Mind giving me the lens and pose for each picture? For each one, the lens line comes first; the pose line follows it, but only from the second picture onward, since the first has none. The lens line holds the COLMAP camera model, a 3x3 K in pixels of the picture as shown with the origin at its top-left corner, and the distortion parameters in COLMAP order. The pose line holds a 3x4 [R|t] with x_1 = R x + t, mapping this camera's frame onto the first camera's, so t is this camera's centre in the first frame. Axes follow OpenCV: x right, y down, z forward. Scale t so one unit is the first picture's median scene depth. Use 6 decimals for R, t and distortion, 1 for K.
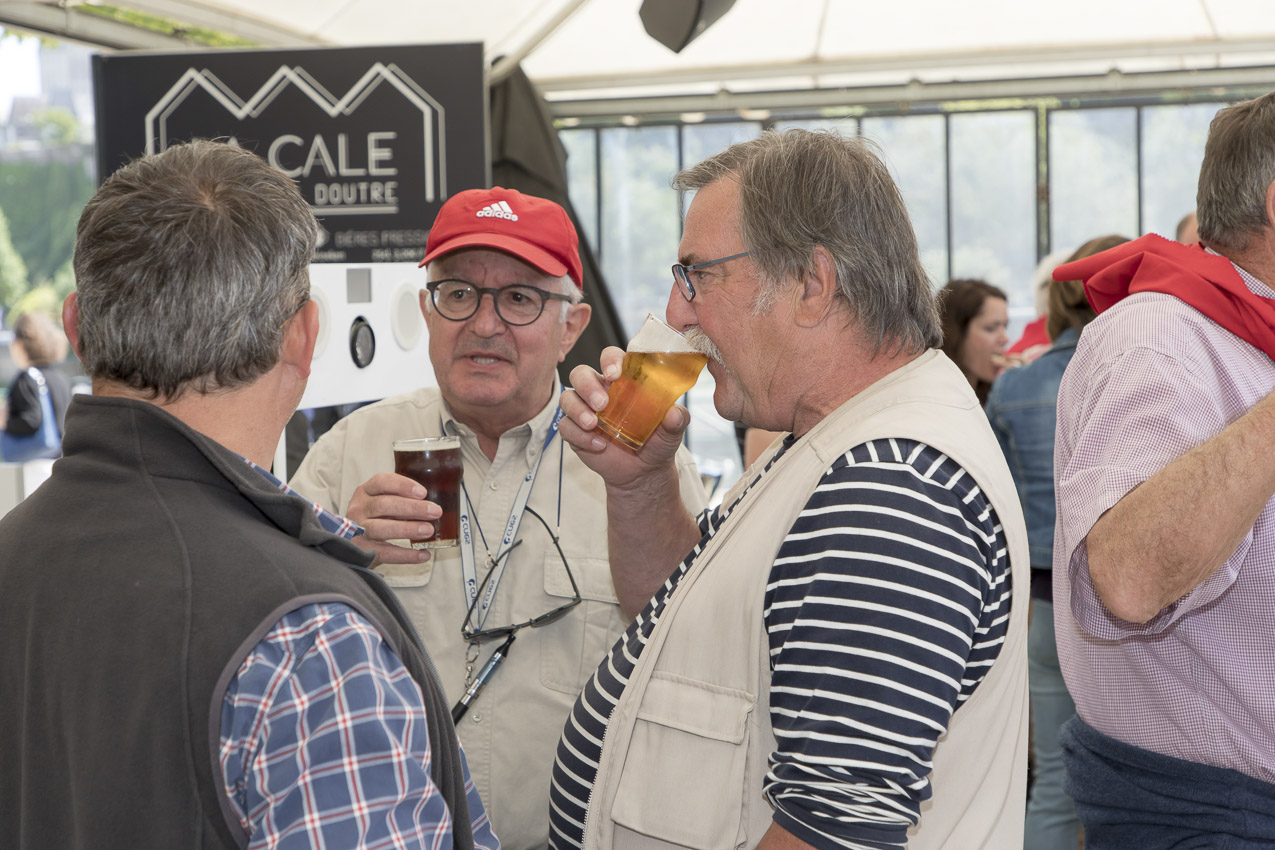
lens RADIAL K [[2407.1, 0, 637.5], [0, 2407.1, 425.0], [0, 0, 1]] dist [-0.000252, 0.205051]
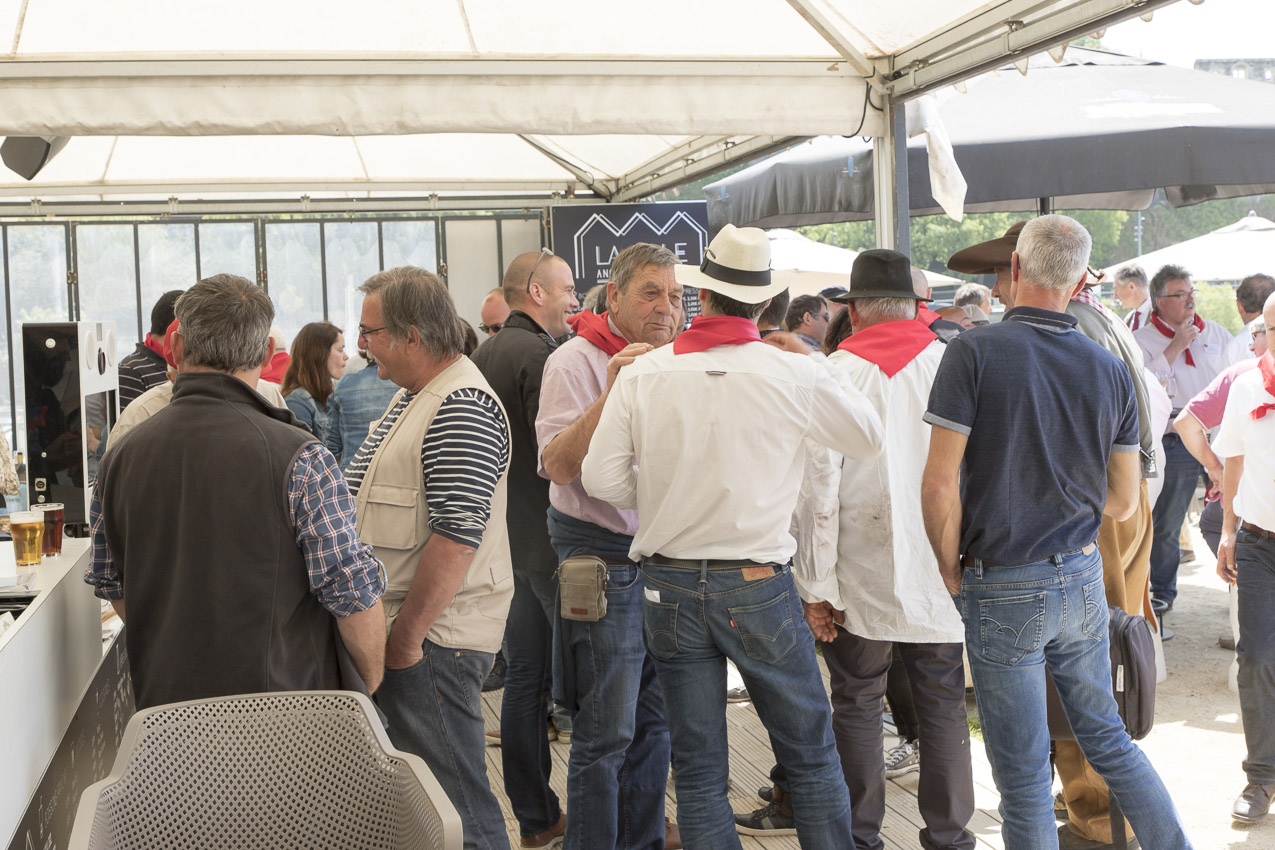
lens RADIAL K [[1837.0, 0, 639.4], [0, 1837.0, 411.0], [0, 0, 1]] dist [0.073934, -0.103136]
pose [[0.905751, -0.018065, 0.423424, -0.572935], [0.025431, 0.999608, -0.011751, 0.058563], [-0.423046, 0.021412, 0.905855, -0.892736]]
